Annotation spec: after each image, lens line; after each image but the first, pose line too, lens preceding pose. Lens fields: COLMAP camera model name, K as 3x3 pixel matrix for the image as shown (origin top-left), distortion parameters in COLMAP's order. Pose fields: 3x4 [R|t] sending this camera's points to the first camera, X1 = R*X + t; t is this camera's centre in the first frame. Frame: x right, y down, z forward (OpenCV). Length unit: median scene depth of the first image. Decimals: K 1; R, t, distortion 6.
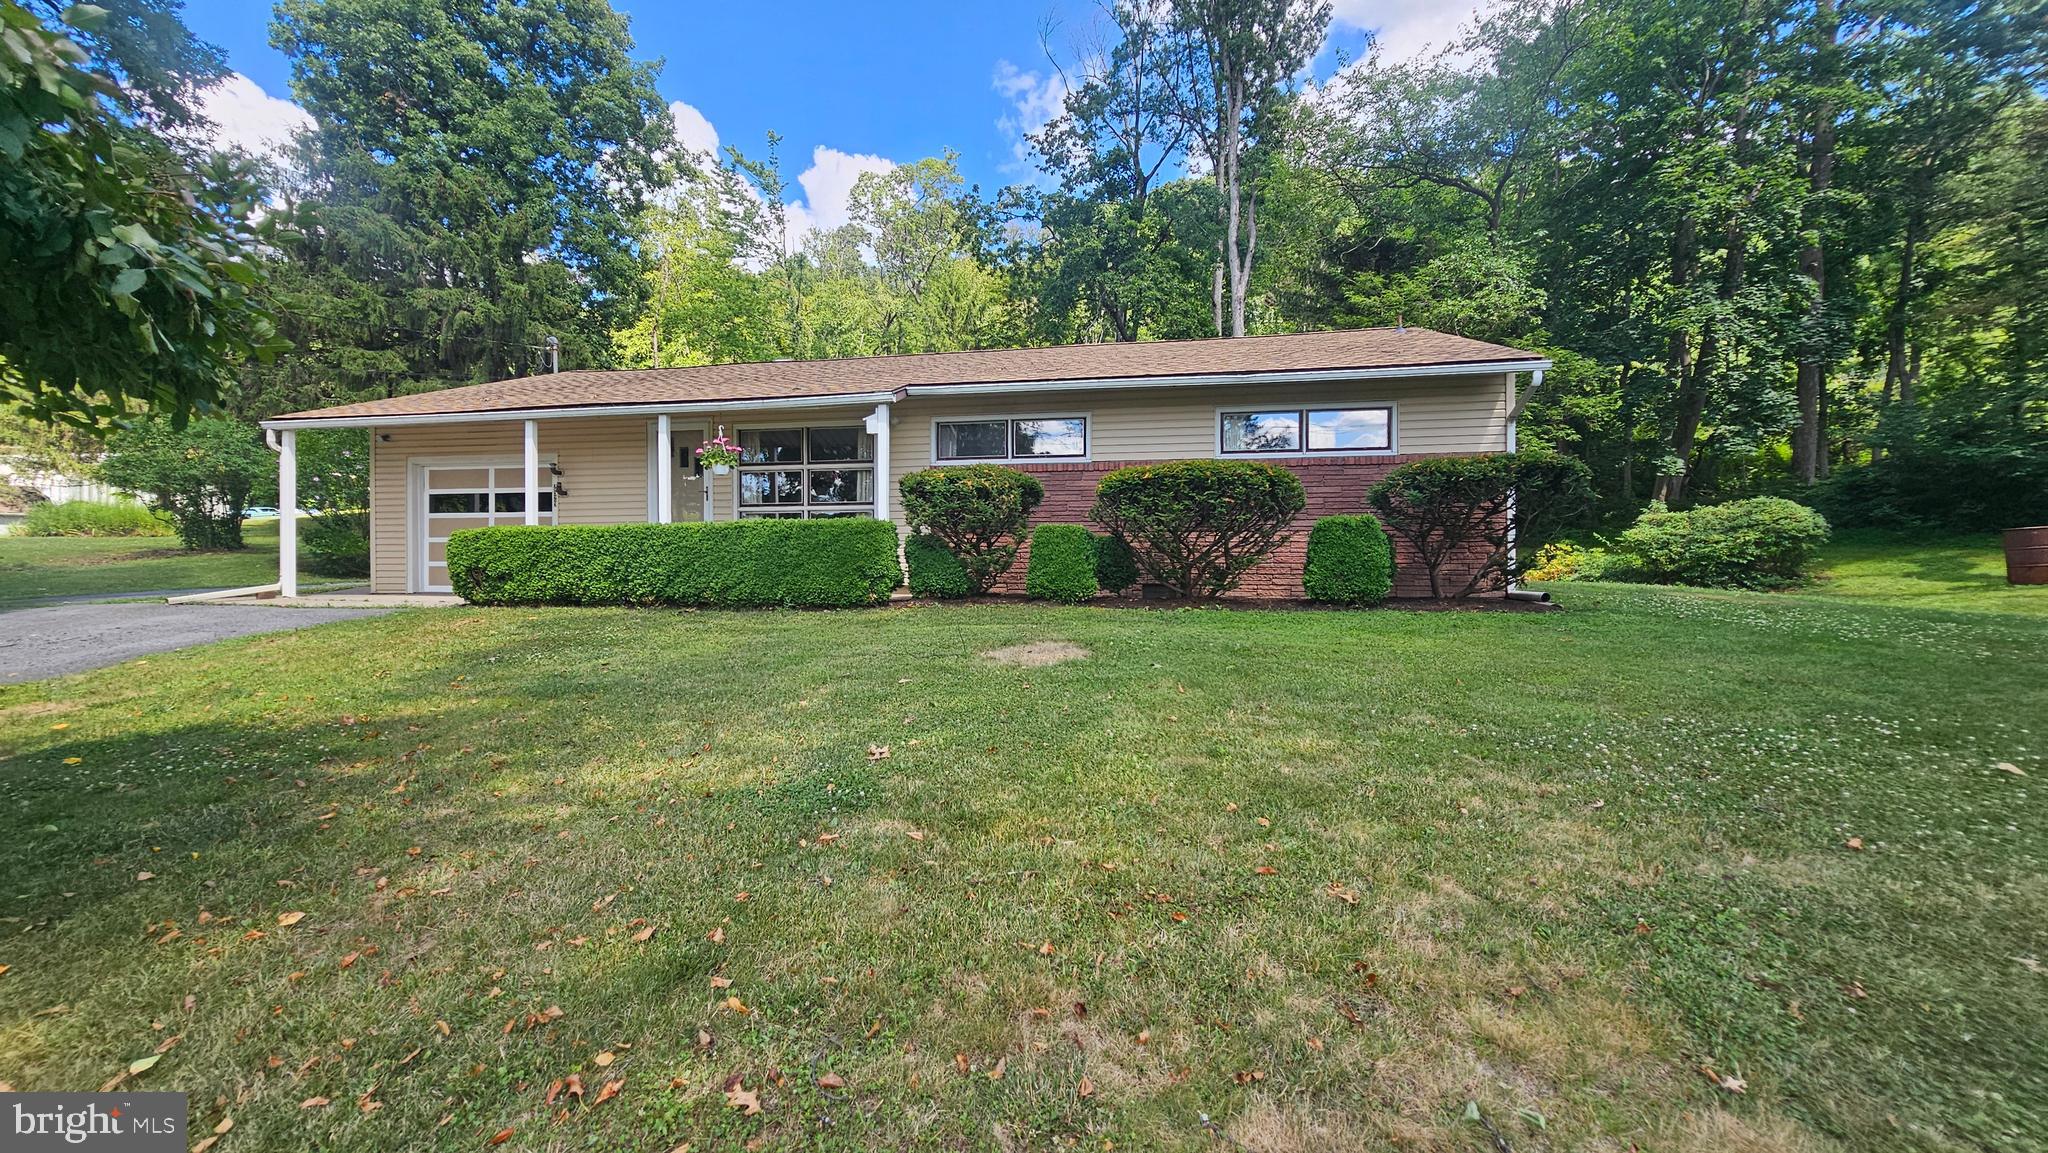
lens RADIAL K [[842.7, 0, 1022.8], [0, 842.7, 576.9], [0, 0, 1]] dist [0.000778, -0.001488]
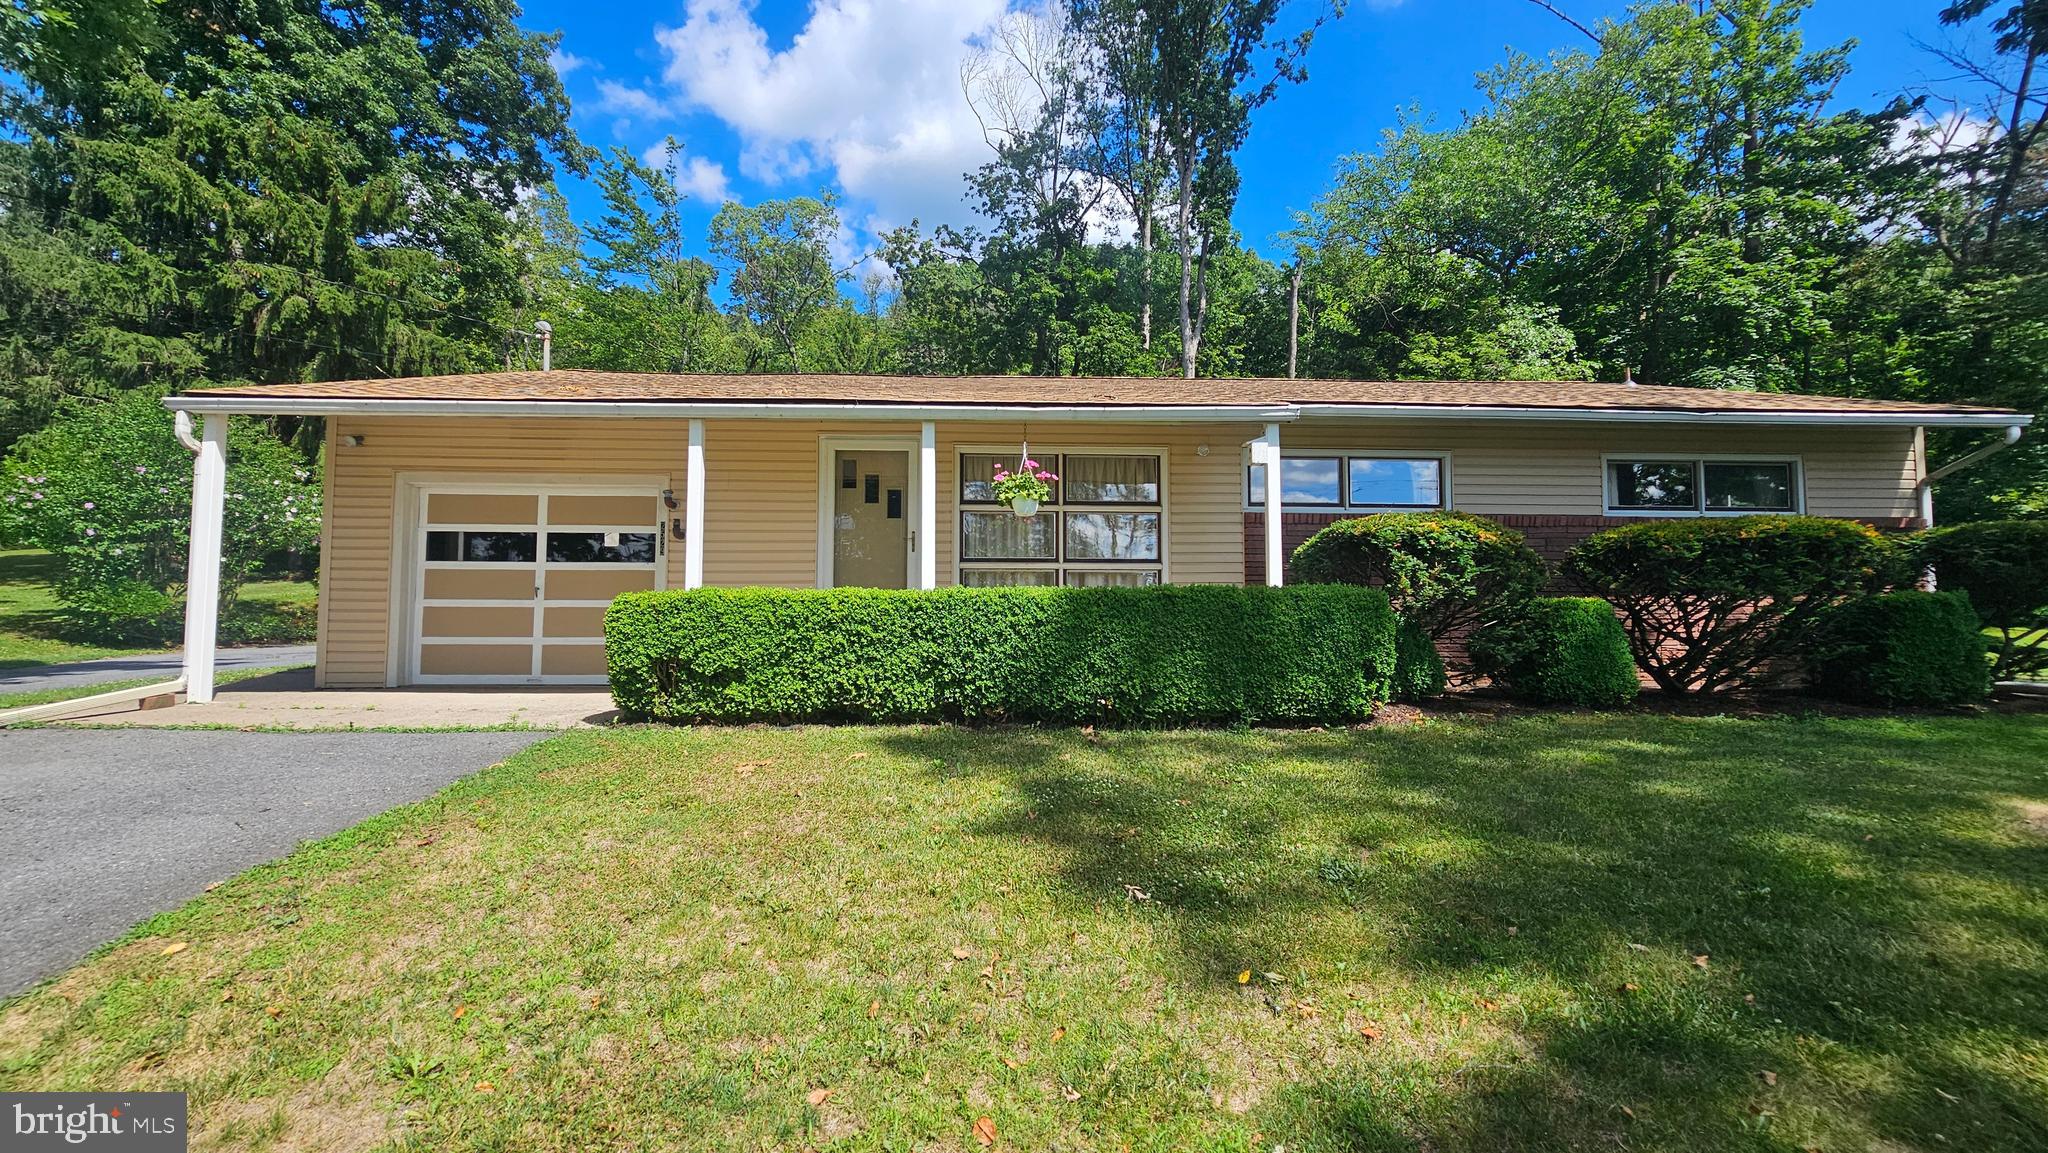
lens RADIAL K [[842.7, 0, 1023.9], [0, 842.7, 574.9], [0, 0, 1]] dist [0.000778, -0.001488]
pose [[0.975443, 0.017152, 0.219584, -0.181879], [-0.001554, 0.997474, -0.071009, -0.009490], [-0.220247, 0.068924, 0.973006, 0.127917]]
